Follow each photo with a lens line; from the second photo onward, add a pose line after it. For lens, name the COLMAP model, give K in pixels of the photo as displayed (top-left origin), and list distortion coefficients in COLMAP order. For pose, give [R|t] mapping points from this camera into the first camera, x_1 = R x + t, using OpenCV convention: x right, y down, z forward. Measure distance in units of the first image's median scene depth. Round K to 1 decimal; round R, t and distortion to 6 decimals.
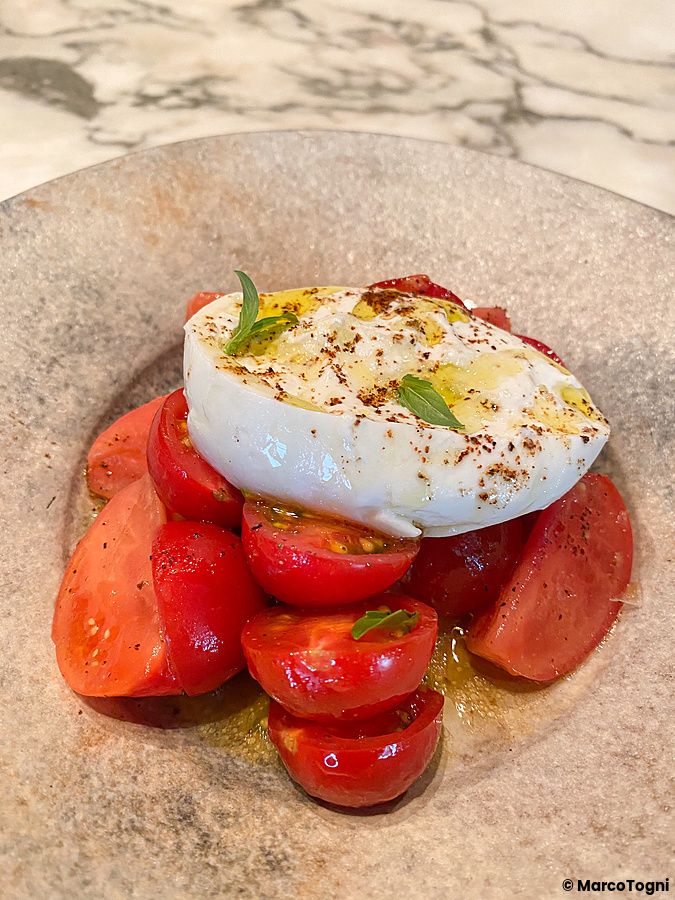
lens RADIAL K [[690.5, 0, 337.5], [0, 690.5, 450.0], [0, 0, 1]] dist [-0.037650, 0.004058]
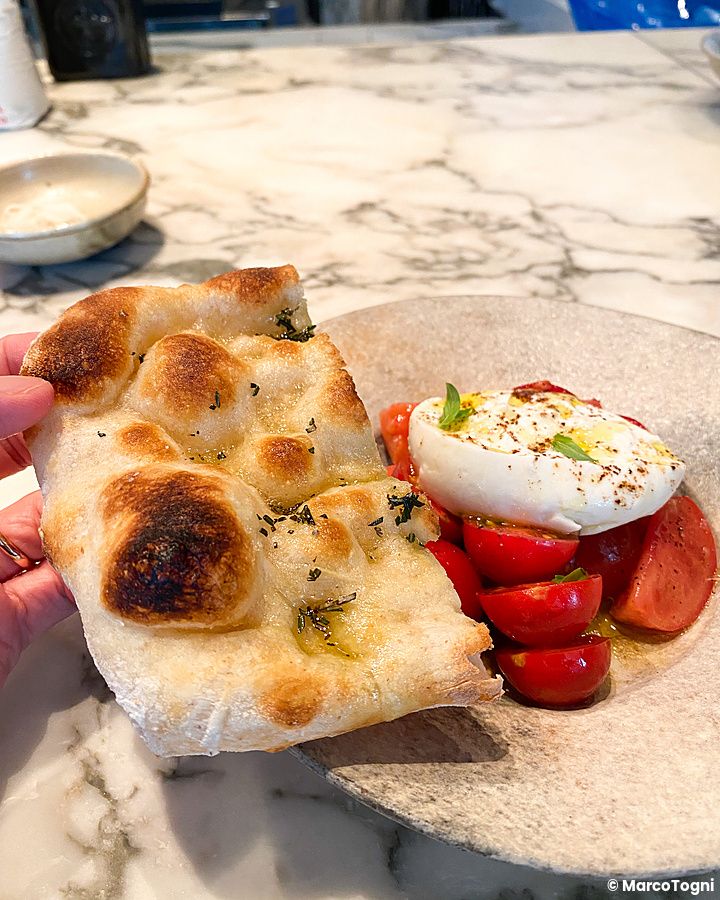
lens RADIAL K [[823.0, 0, 286.1], [0, 823.0, 452.4], [0, 0, 1]] dist [0.105507, -0.341801]
pose [[0.997064, -0.070781, -0.029221, -0.346561], [0.061999, 0.970146, -0.234463, 0.253434], [0.044944, 0.231963, 0.971686, -0.667365]]
